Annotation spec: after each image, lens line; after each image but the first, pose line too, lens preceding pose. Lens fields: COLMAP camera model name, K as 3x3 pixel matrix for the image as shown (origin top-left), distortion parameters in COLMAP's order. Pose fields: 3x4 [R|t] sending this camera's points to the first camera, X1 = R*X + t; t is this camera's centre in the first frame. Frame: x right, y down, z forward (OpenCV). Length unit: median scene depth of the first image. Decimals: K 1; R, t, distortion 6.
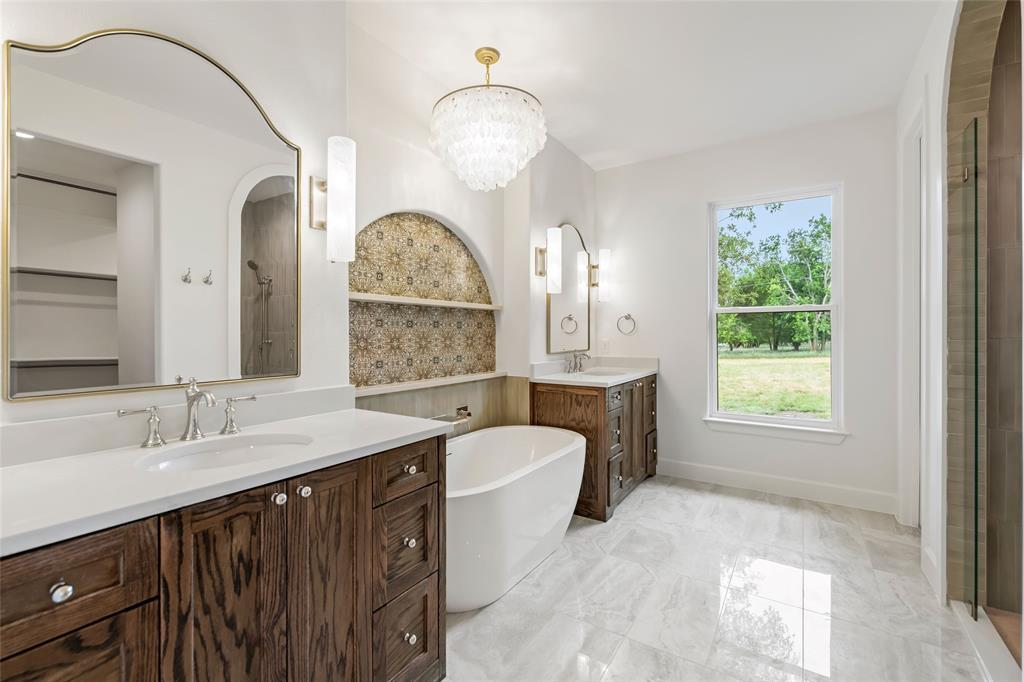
lens RADIAL K [[455.1, 0, 511.5], [0, 455.1, 332.4], [0, 0, 1]] dist [0.000186, 0.000086]
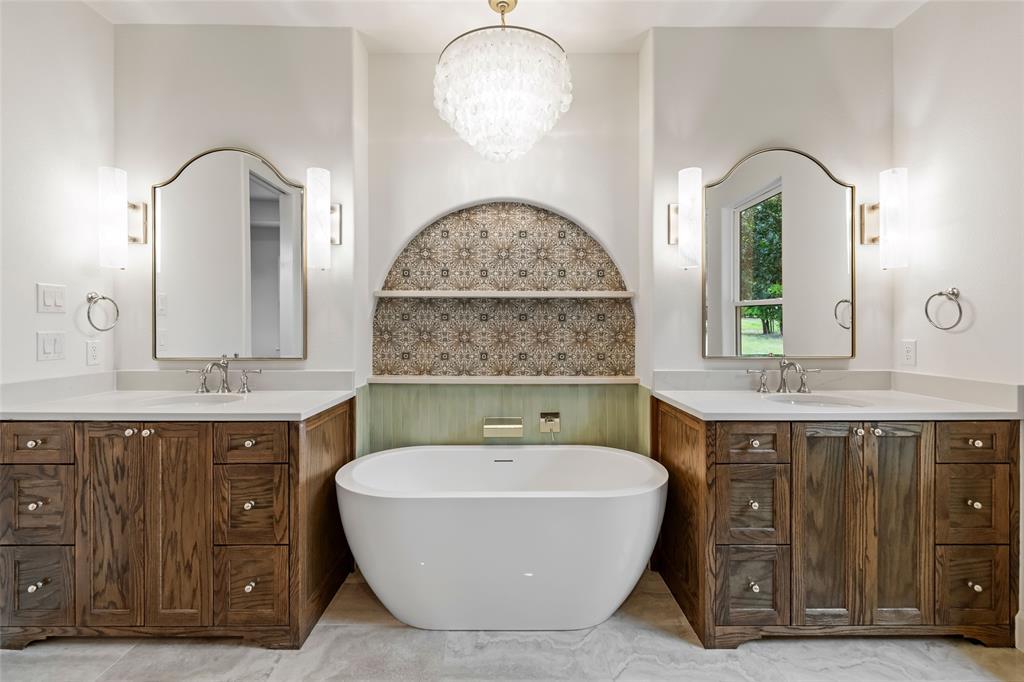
lens RADIAL K [[453.0, 0, 511.2], [0, 453.0, 324.3], [0, 0, 1]] dist [0.001035, 0.000059]
pose [[0.539482, -0.000228, -0.841997, 0.629912], [-0.000719, 0.999999, -0.000731, -0.003373], [0.841997, 0.001000, 0.539482, 0.522842]]
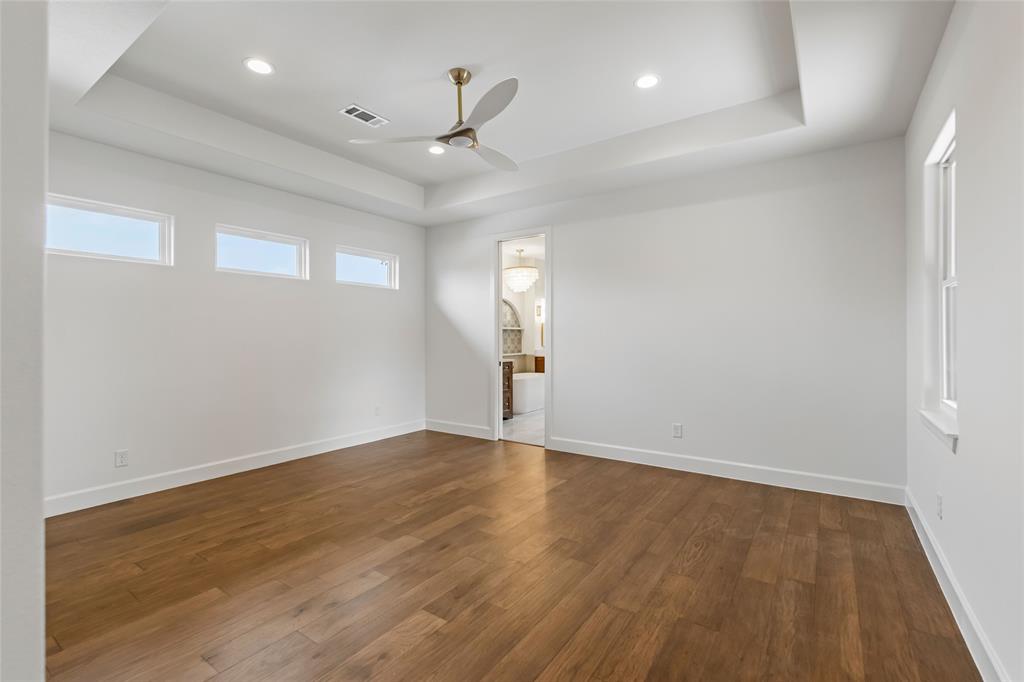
lens RADIAL K [[453.1, 0, 512.0], [0, 453.1, 341.0], [0, 0, 1]] dist [-0.030814, -0.000006]
pose [[0.999443, -0.005554, -0.032904, -0.006614], [0.005738, 0.999968, 0.005490, 0.003938], [0.032873, -0.005676, 0.999443, -1.991934]]
